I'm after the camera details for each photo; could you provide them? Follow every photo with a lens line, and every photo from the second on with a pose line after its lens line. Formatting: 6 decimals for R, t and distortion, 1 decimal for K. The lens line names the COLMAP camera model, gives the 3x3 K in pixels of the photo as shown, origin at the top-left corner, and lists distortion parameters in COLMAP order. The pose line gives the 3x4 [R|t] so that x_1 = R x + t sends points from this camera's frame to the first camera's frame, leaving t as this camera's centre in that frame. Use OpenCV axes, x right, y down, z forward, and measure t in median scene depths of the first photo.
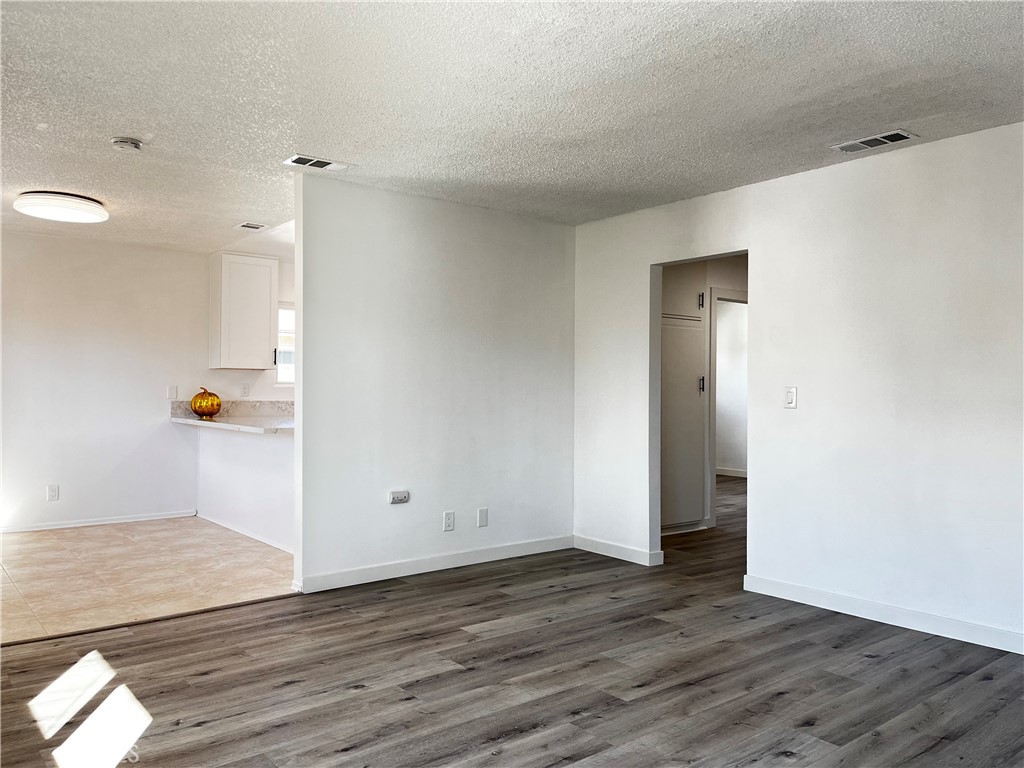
lens RADIAL K [[775.8, 0, 514.1], [0, 775.8, 388.4], [0, 0, 1]] dist [0.079846, -0.093539]
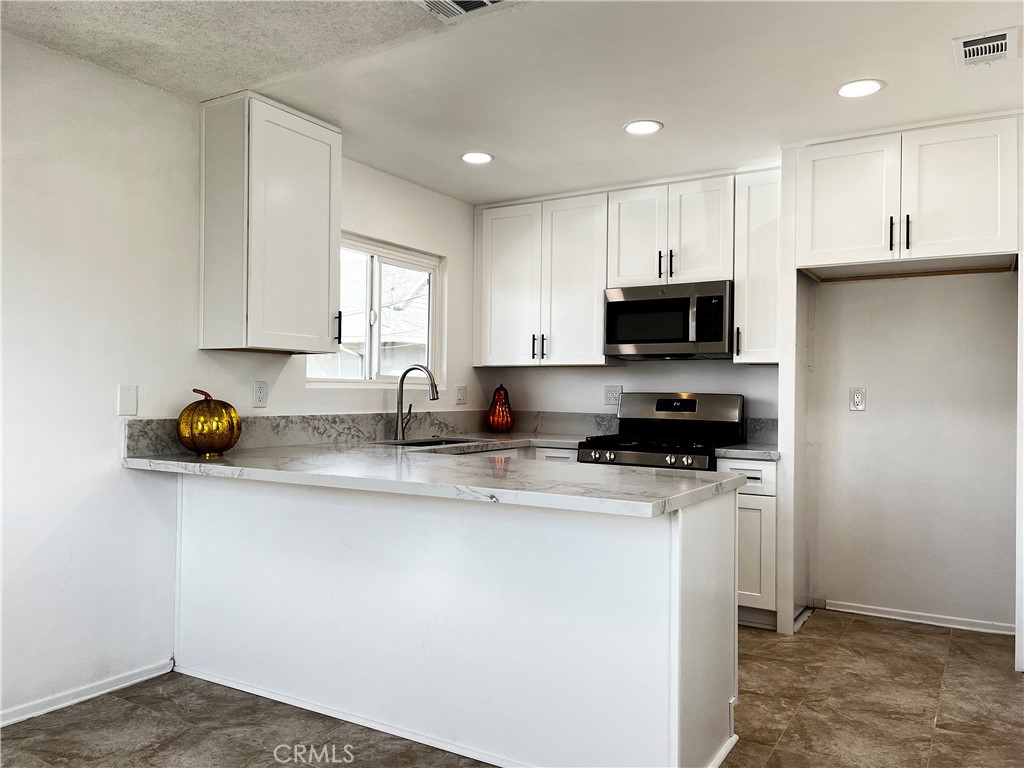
lens RADIAL K [[775.8, 0, 510.7], [0, 775.8, 385.0], [0, 0, 1]] dist [0.079846, -0.093539]
pose [[0.935552, 0.004254, 0.353163, -0.727687], [-0.003060, 0.999988, -0.003937, -0.004233], [-0.353175, 0.002602, 0.935553, 0.967406]]
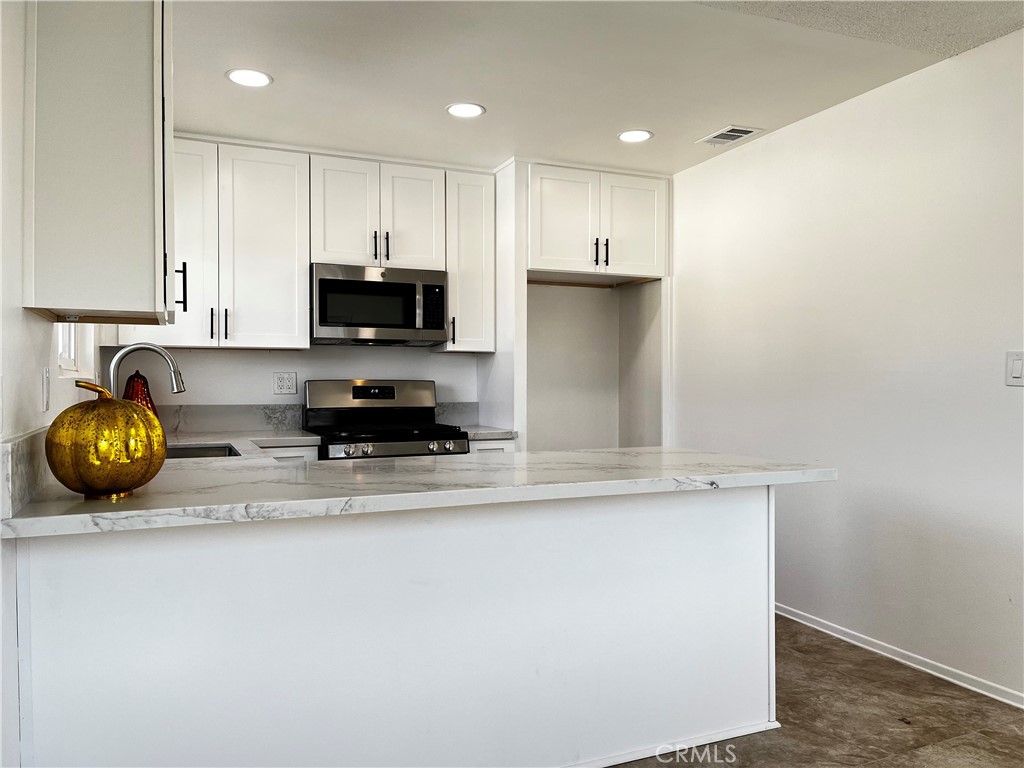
lens RADIAL K [[775.8, 0, 514.2], [0, 775.8, 389.2], [0, 0, 1]] dist [0.079846, -0.093539]
pose [[0.251771, -0.020133, 0.967577, -1.136580], [0.002173, 0.999793, 0.020238, -0.006689], [-0.967784, -0.002992, 0.251763, 1.502792]]
